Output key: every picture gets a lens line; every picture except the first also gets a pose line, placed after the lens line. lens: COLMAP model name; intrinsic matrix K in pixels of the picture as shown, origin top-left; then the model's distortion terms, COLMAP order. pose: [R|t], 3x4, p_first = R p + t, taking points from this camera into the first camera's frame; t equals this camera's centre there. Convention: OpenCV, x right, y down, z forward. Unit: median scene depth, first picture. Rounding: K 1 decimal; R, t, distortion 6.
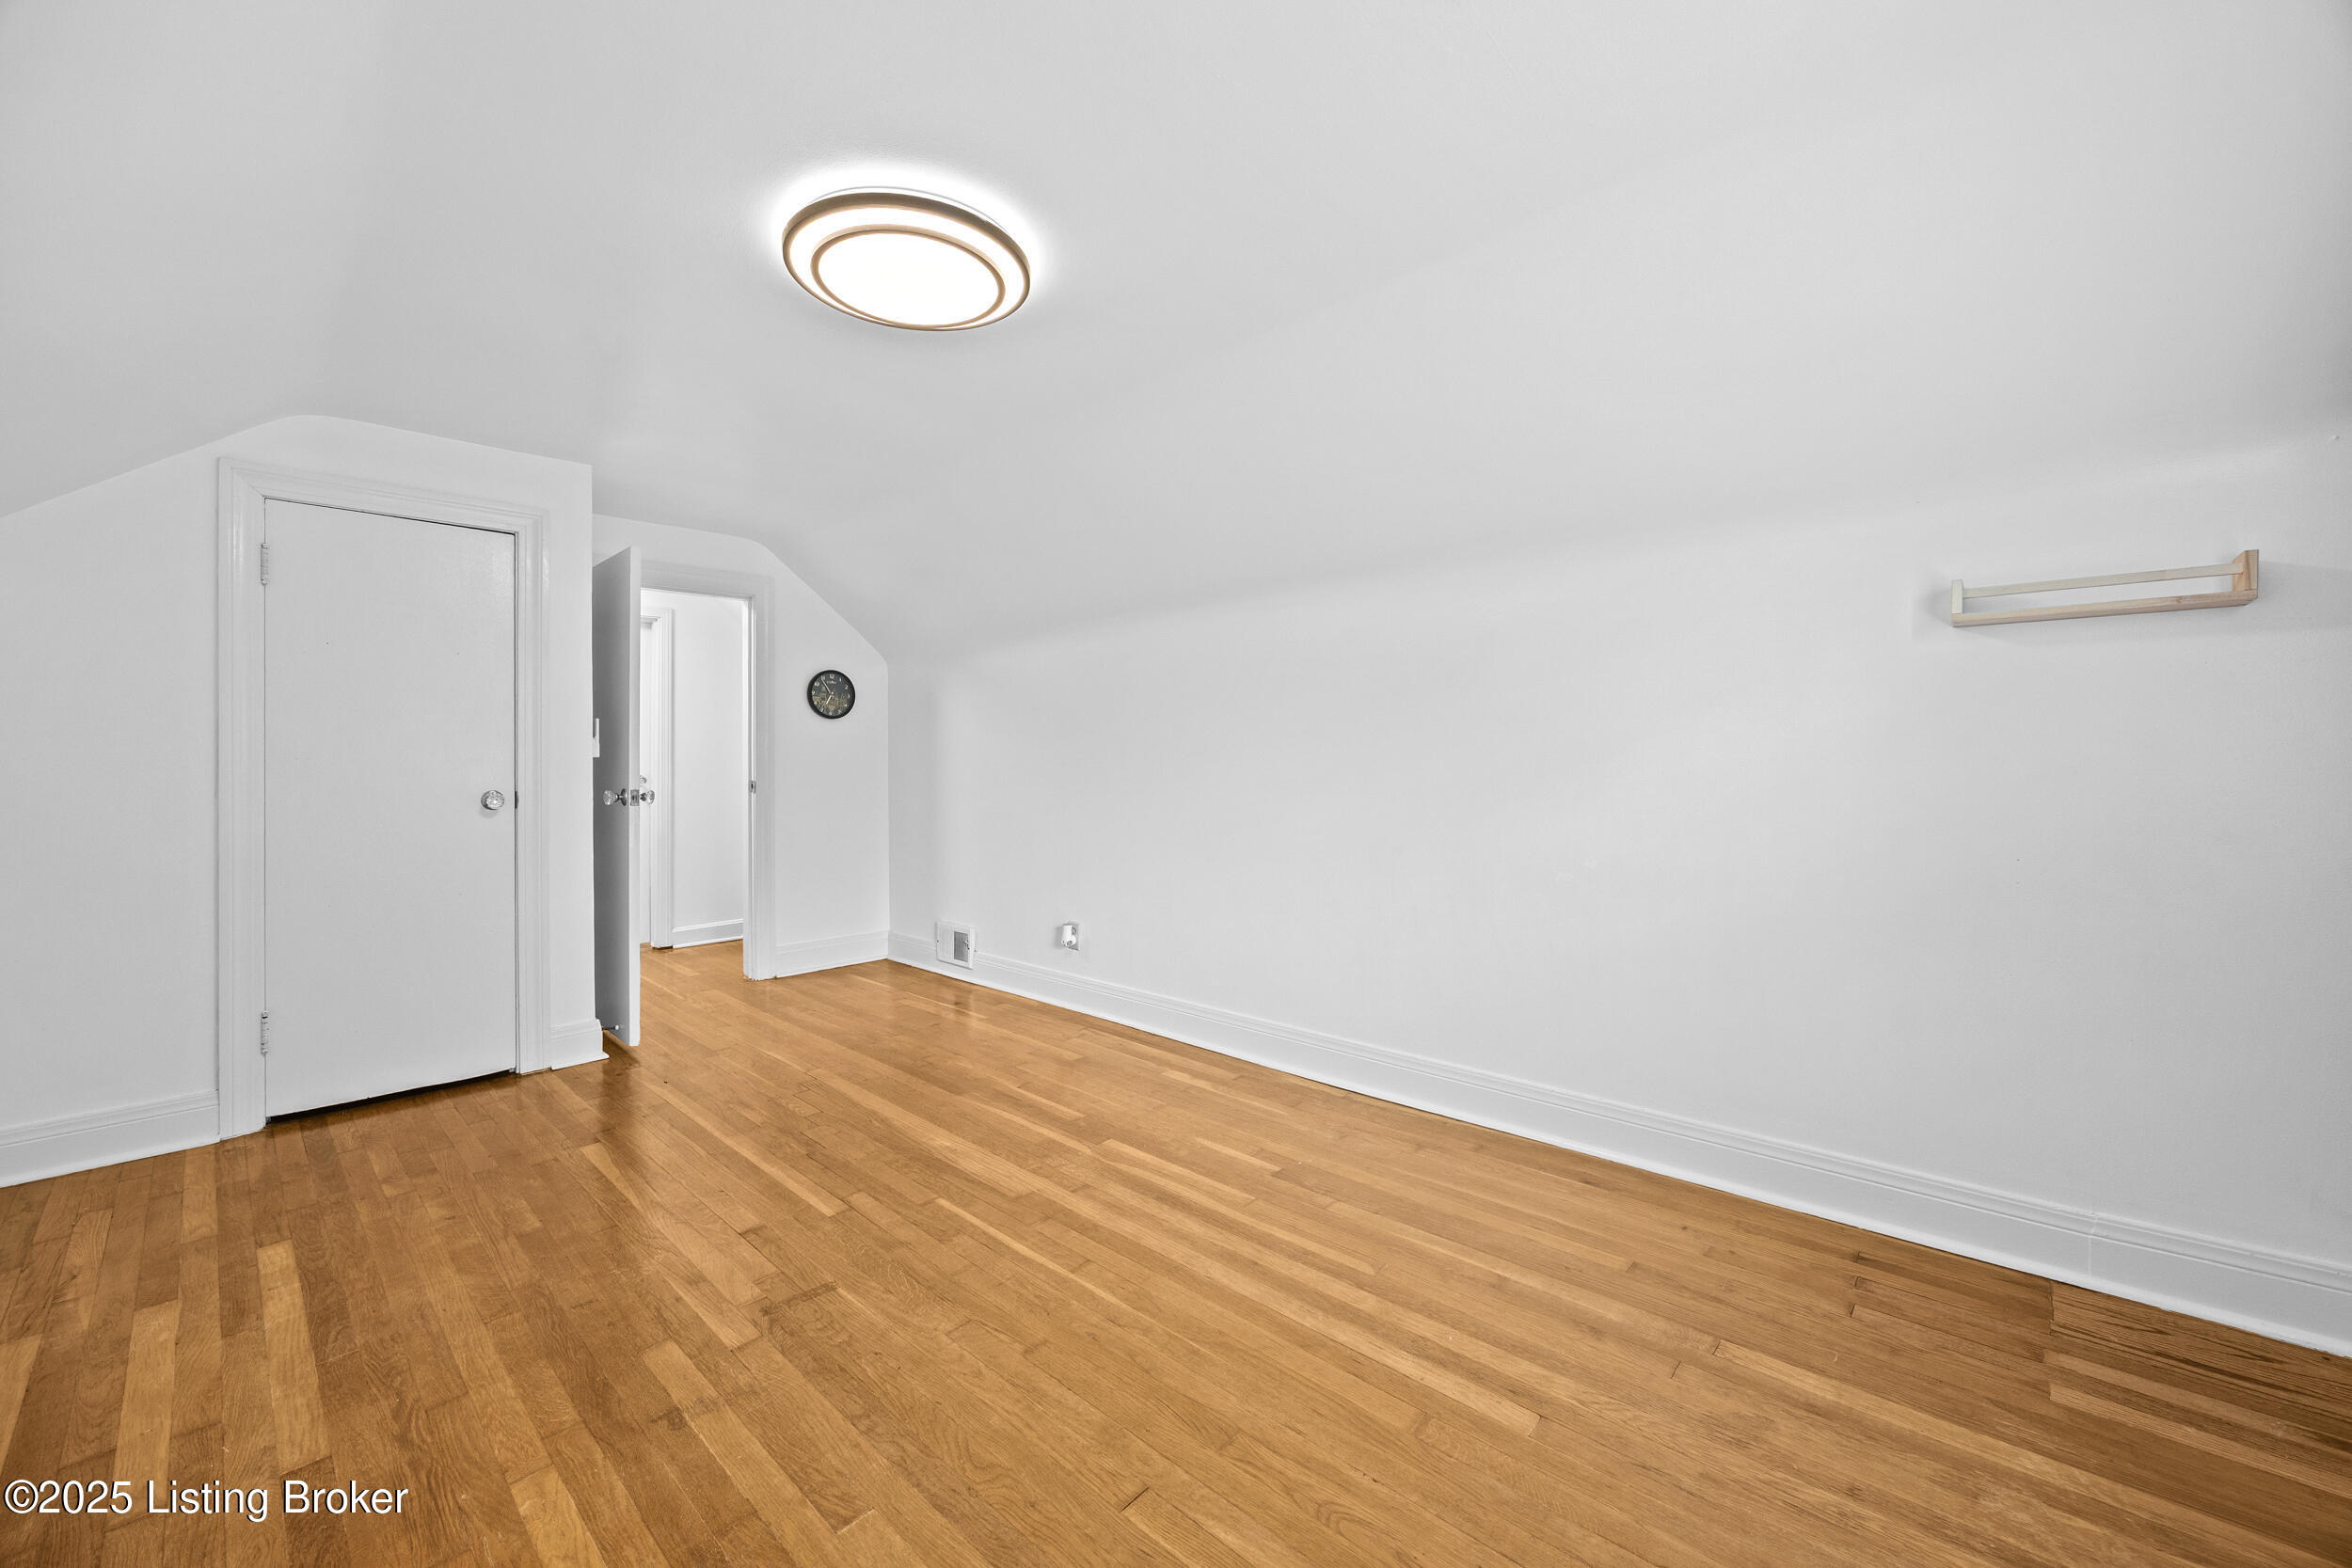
lens RADIAL K [[905.1, 0, 1183.5], [0, 905.1, 770.4], [0, 0, 1]] dist [-0.008789, 0.000122]
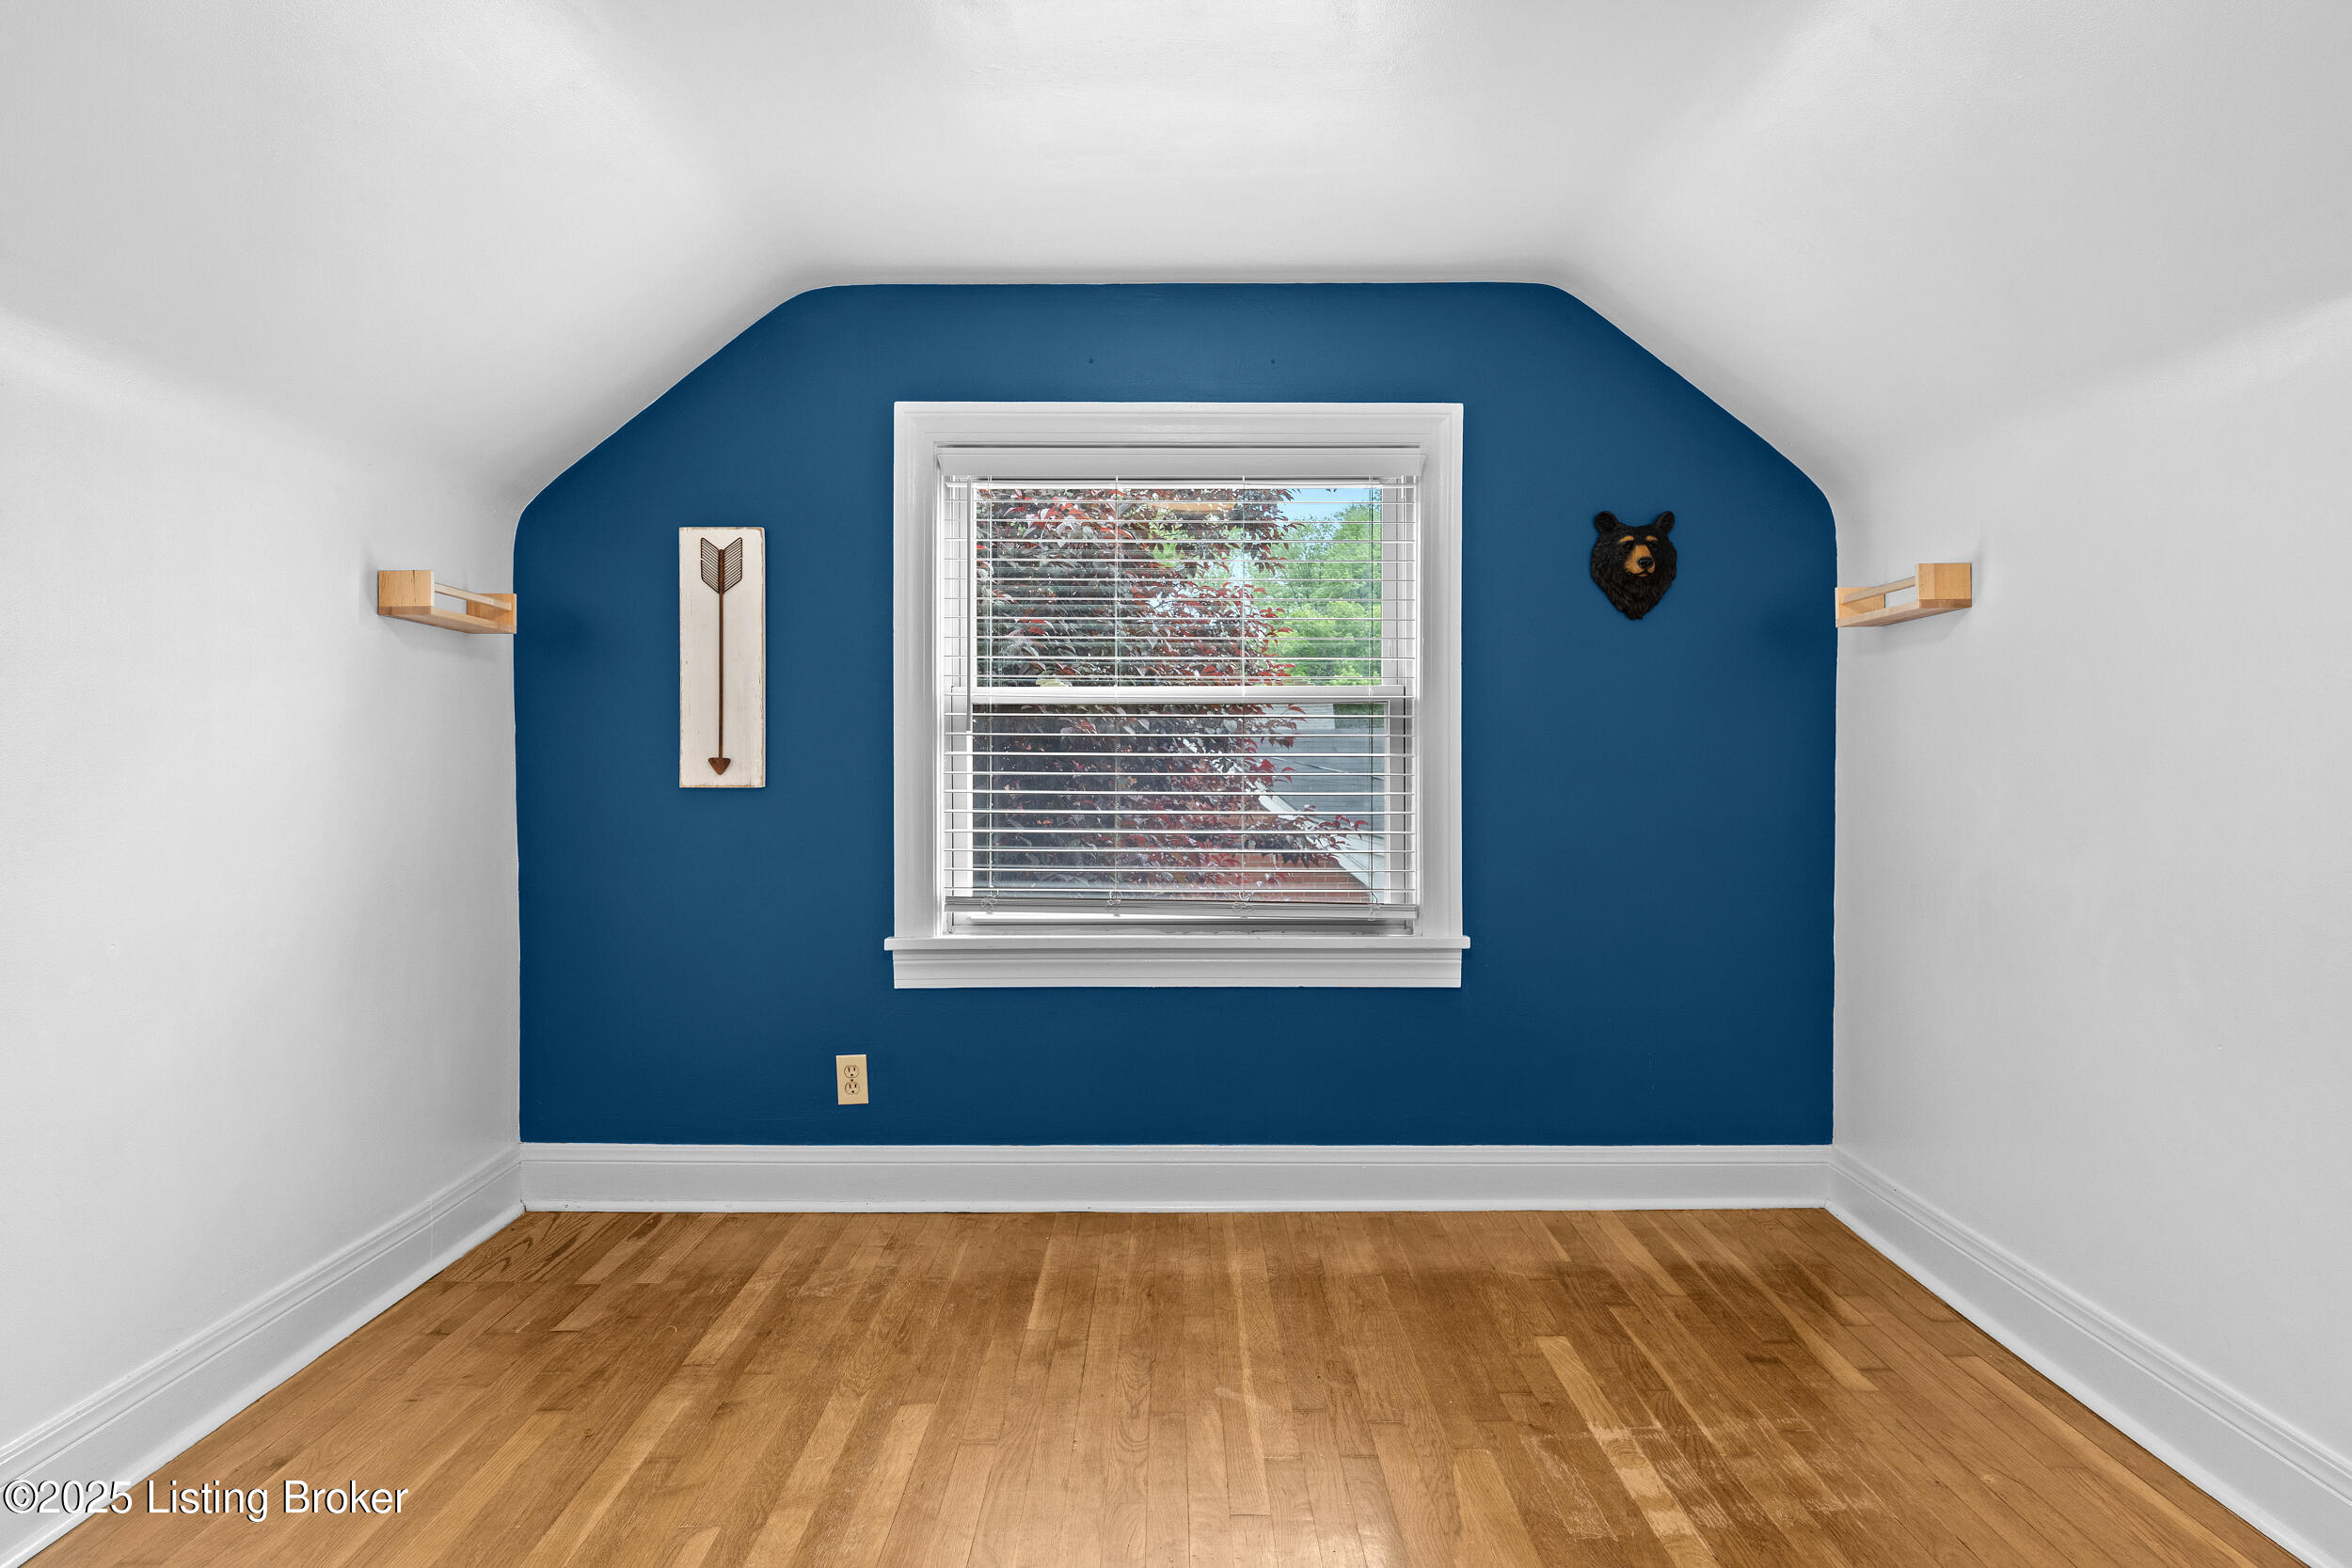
lens RADIAL K [[1588.6, 0, 1180.0], [0, 1588.6, 775.8], [0, 0, 1]] dist [-0.032141, 0.000295]
pose [[-0.676621, 0.000749, 0.736331, -1.020691], [0.009795, 0.999920, 0.007984, -0.003172], [-0.736267, 0.012614, -0.676574, 1.774929]]
